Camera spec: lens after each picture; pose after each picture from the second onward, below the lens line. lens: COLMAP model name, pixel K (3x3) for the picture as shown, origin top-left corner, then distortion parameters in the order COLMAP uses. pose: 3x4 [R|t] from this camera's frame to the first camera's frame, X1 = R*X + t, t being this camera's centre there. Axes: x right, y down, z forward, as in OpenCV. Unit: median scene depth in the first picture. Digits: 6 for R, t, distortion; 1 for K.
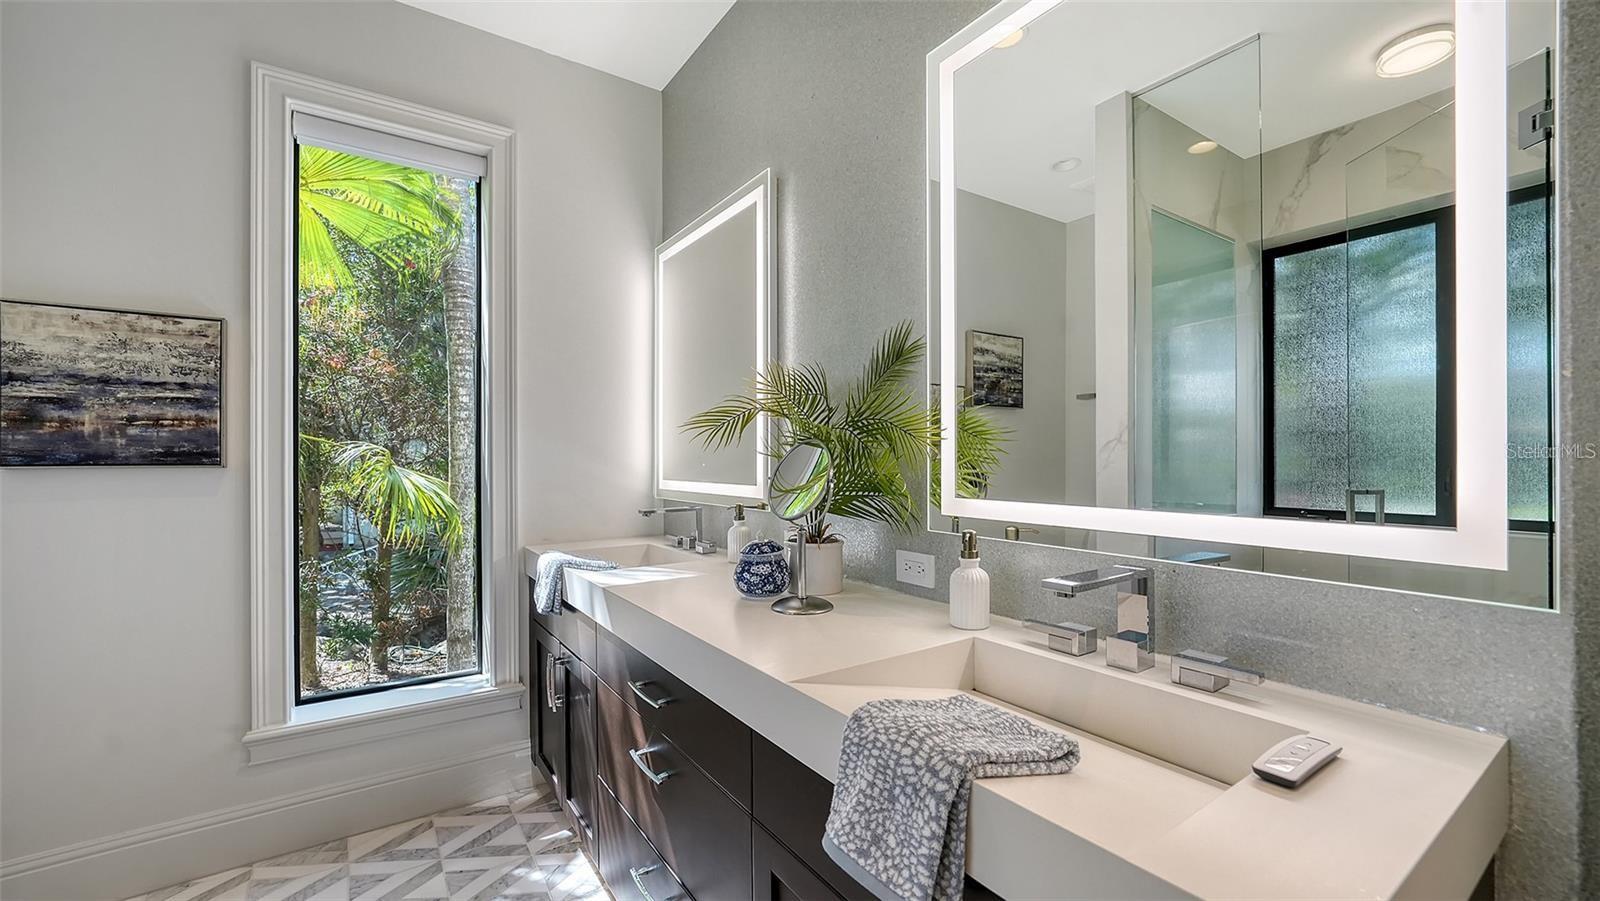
lens RADIAL K [[645.6, 0, 810.8], [0, 645.6, 461.4], [0, 0, 1]] dist [-0.016683, 0.001584]
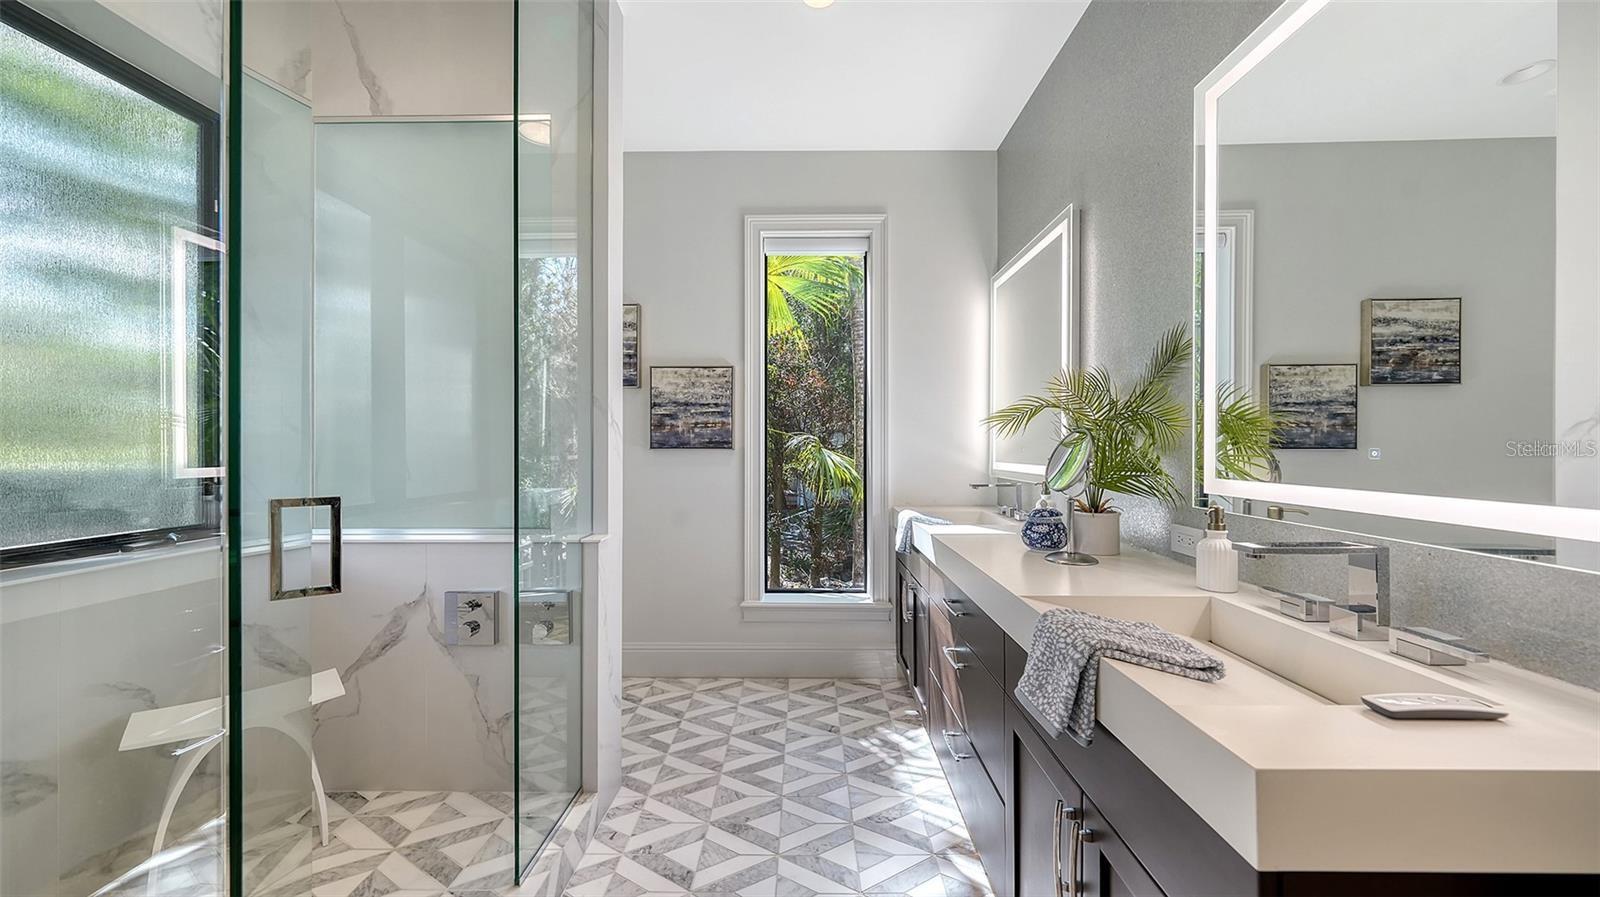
lens RADIAL K [[569.6, 0, 798.0], [0, 569.6, 447.3], [0, 0, 1]] dist [-0.001291, -0.000538]
pose [[0.805403, 0.001494, -0.592726, 0.160488], [-0.002827, 0.999995, -0.001320, 0.003952], [0.592721, 0.002739, 0.805403, -0.167714]]
